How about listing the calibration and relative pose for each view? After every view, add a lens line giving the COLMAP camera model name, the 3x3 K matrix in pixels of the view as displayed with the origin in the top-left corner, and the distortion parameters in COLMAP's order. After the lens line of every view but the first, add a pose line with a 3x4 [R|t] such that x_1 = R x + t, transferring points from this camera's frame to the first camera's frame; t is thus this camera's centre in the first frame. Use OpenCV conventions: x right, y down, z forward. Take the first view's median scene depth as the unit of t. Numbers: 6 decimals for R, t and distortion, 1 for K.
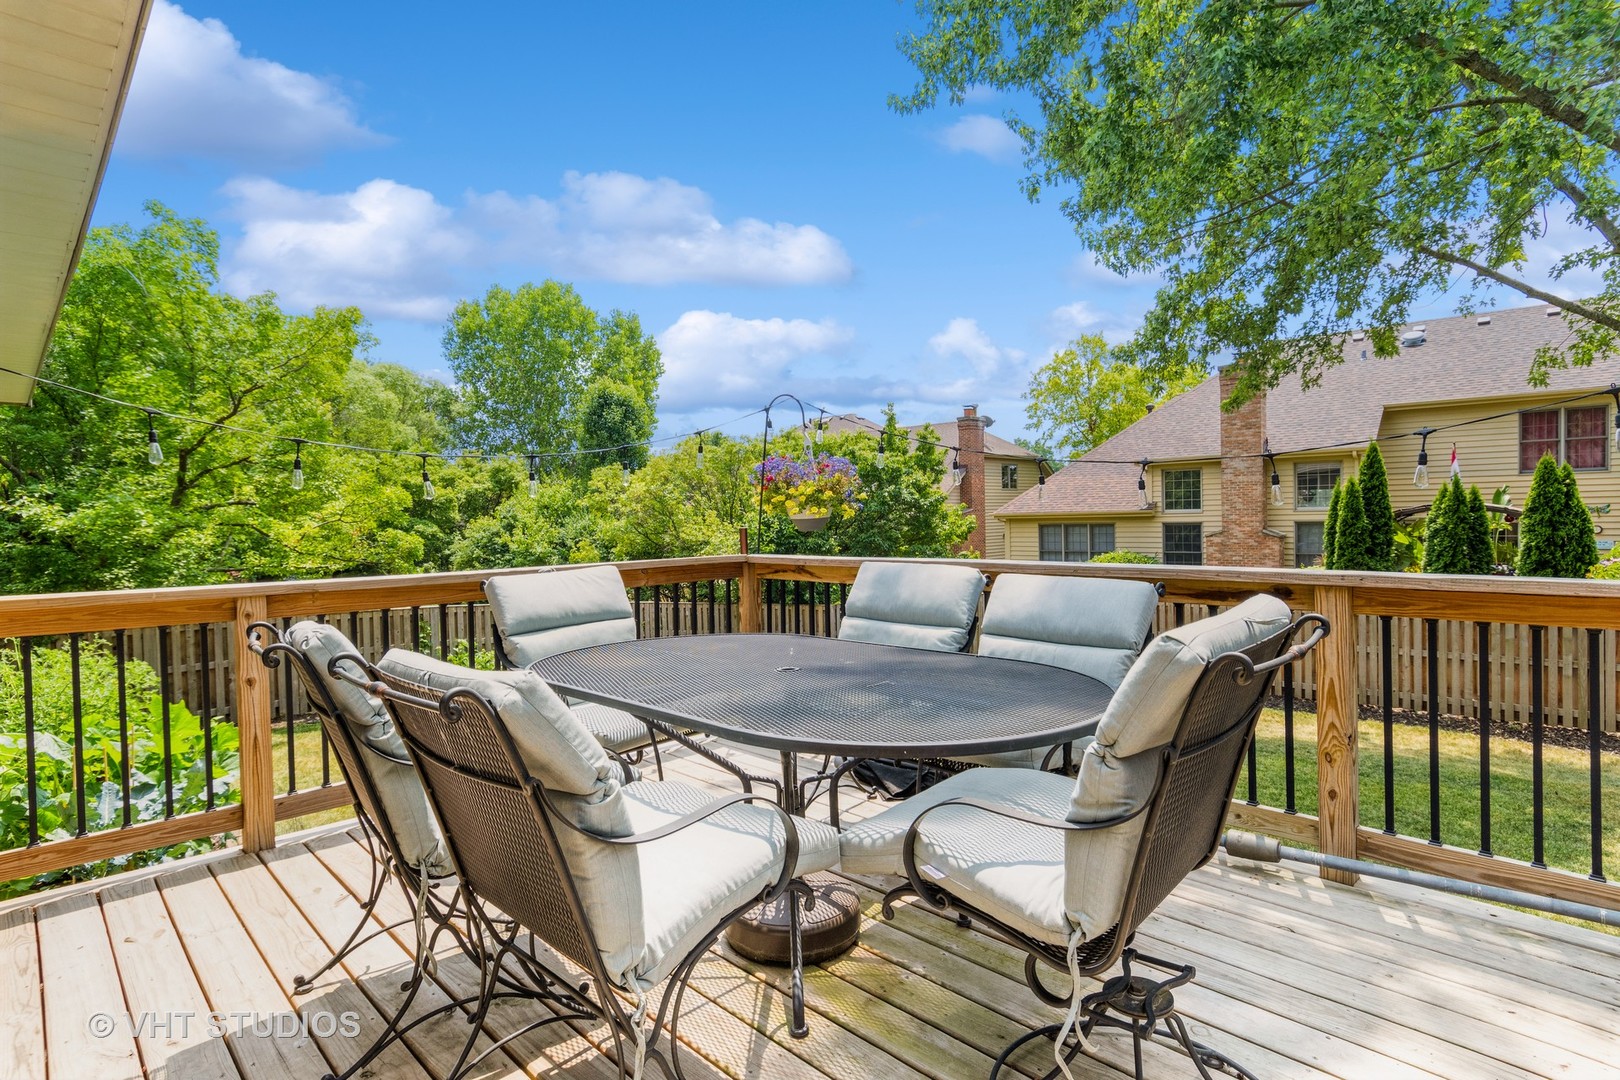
lens RADIAL K [[842.7, 0, 809.9], [0, 842.7, 524.0], [0, 0, 1]] dist [-0.001742, -0.001375]
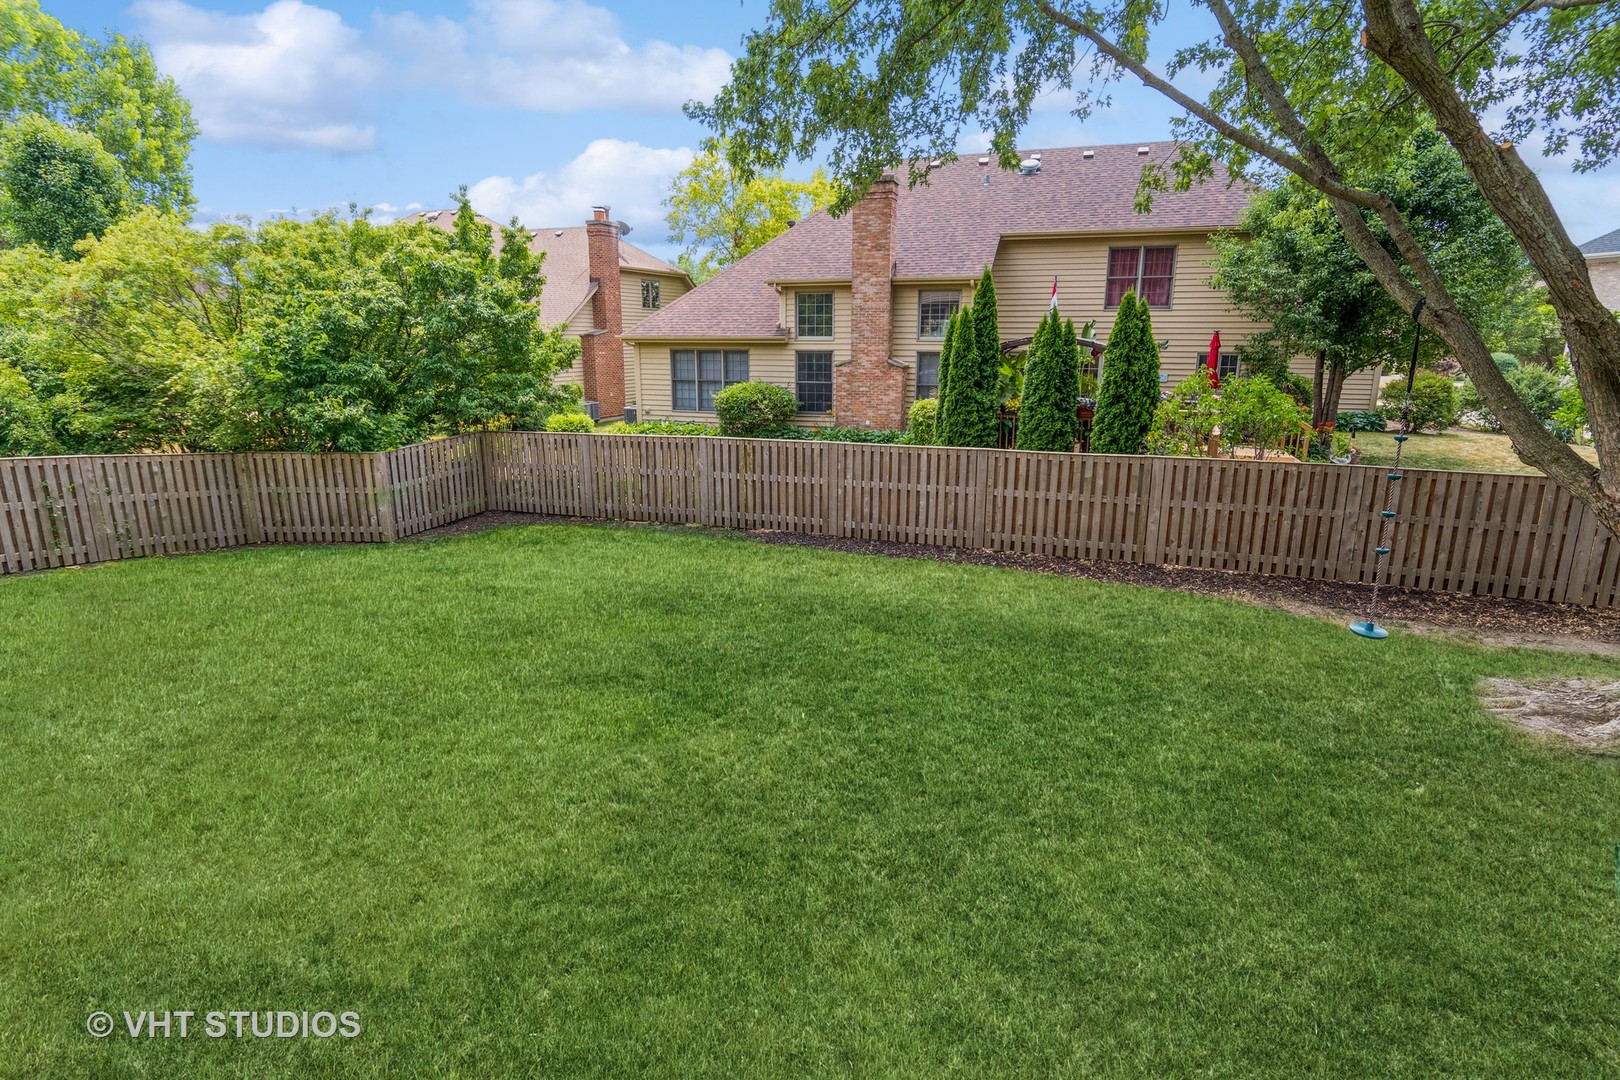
lens RADIAL K [[879.0, 0, 810.0], [0, 879.0, 540.0], [0, 0, 1]] dist [0.006407, -0.001268]
pose [[0.923173, -0.063843, 0.379047, 0.064867], [-0.018786, 0.977438, 0.210384, -0.001928], [-0.383926, -0.201342, 0.901145, 0.087574]]
